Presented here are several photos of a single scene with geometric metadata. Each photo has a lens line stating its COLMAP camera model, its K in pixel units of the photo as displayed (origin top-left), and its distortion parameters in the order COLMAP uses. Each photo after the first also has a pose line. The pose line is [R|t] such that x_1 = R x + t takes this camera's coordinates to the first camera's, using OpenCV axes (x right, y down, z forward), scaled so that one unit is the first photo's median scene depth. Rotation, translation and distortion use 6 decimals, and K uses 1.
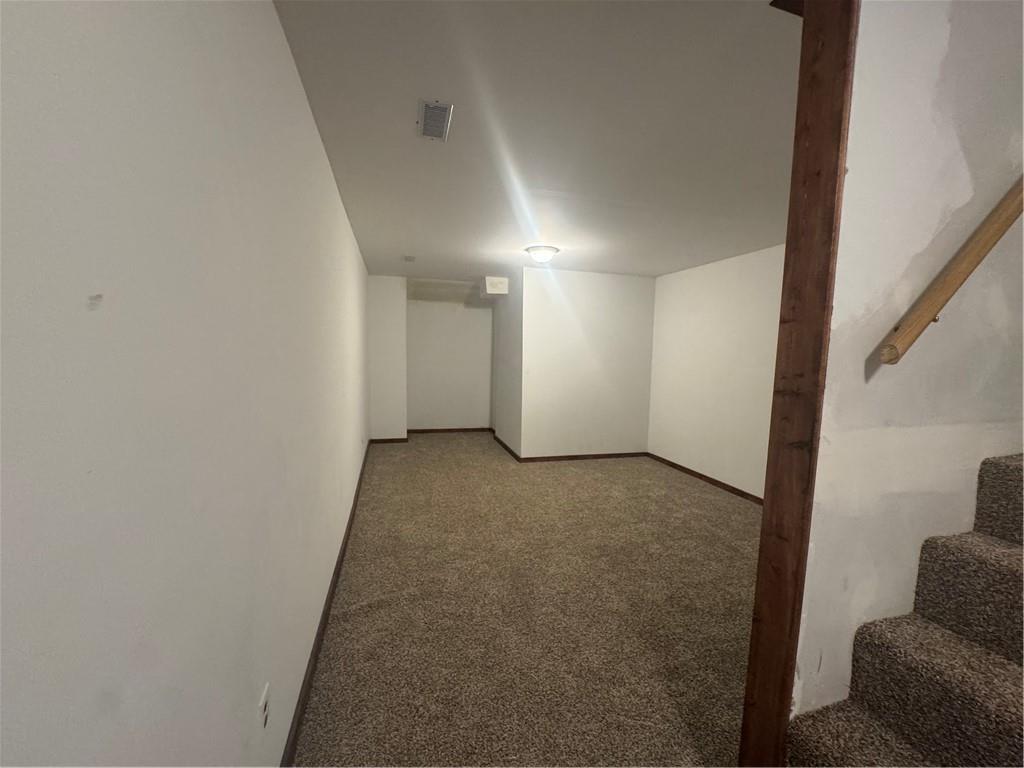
lens RADIAL K [[409.5, 0, 512.8], [0, 409.5, 385.9], [0, 0, 1]] dist [-0.005338, 0.001001]
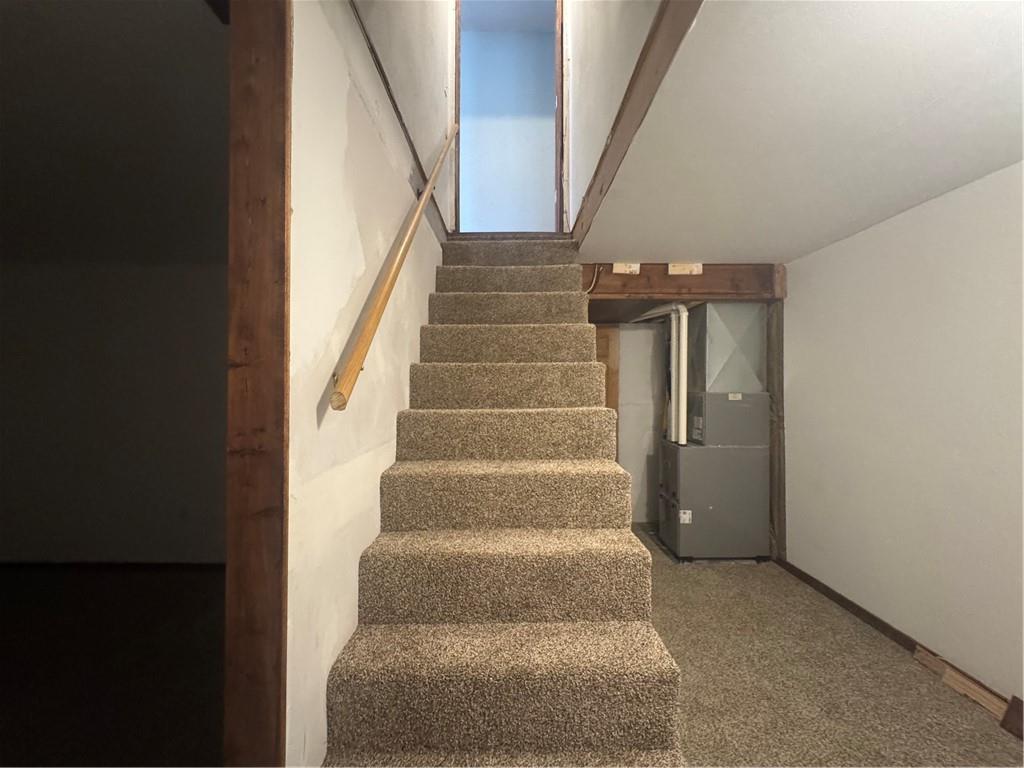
lens RADIAL K [[409.5, 0, 511.9], [0, 409.5, 385.3], [0, 0, 1]] dist [-0.005338, 0.001001]
pose [[0.269948, -0.021105, 0.962644, 0.030659], [0.087592, 0.996153, -0.002723, -0.068133], [-0.958883, 0.085055, 0.270758, 0.257208]]
